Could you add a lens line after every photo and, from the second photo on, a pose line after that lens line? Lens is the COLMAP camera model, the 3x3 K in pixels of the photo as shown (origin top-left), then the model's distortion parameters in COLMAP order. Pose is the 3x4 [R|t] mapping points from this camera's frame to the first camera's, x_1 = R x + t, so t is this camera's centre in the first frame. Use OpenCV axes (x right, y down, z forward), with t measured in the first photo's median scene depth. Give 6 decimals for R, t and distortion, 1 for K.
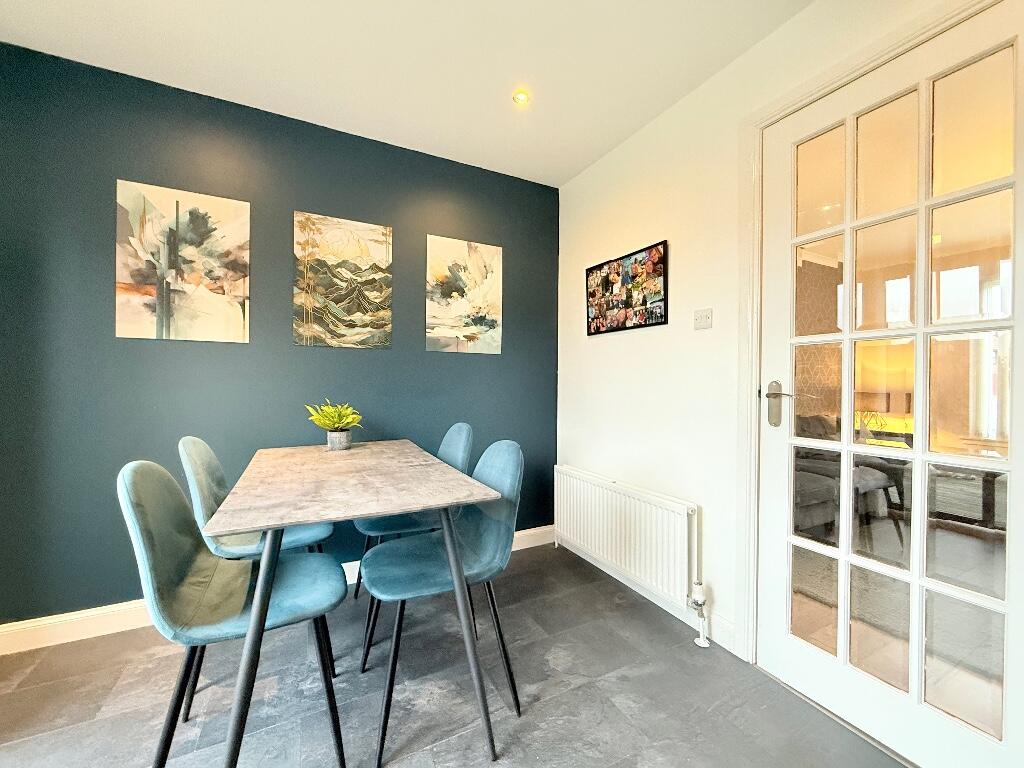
lens RADIAL K [[410.3, 0, 512.1], [0, 410.3, 382.5], [0, 0, 1]] dist [-0.002888, 0.003911]
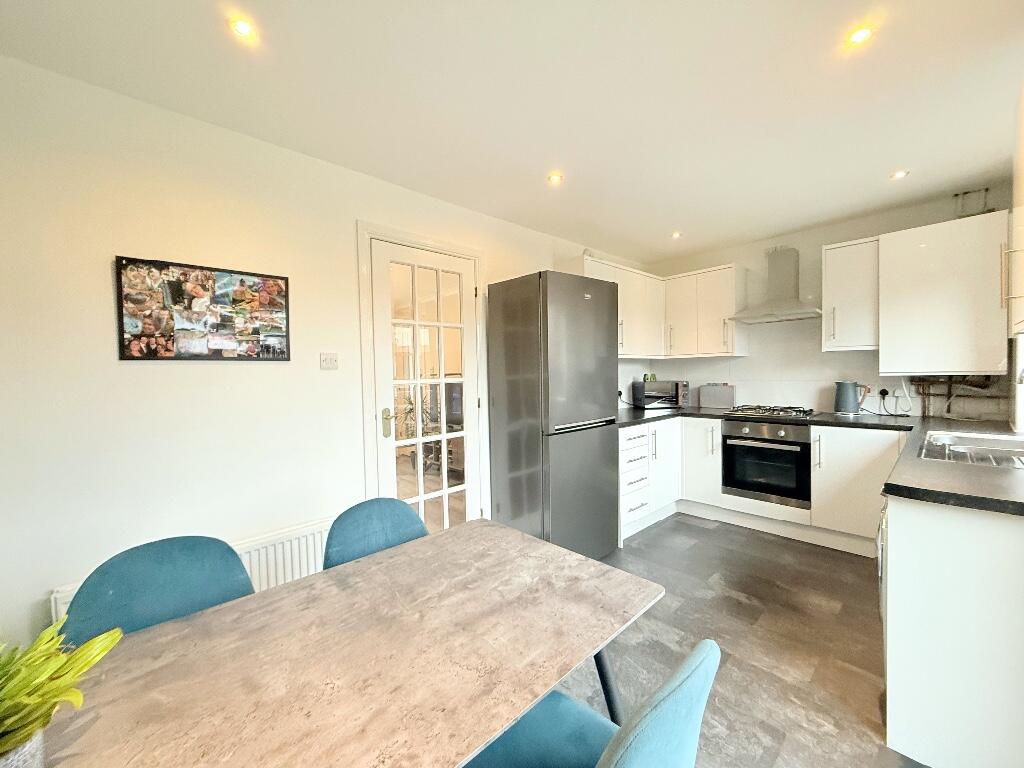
lens RADIAL K [[405.5, 0, 508.1], [0, 405.5, 384.5], [0, 0, 1]] dist [-0.001120, -0.000198]
pose [[-0.268547, -0.026872, 0.962892, -0.661425], [0.024655, 0.999092, 0.034758, -0.093073], [-0.962951, 0.033075, -0.267641, 0.662788]]
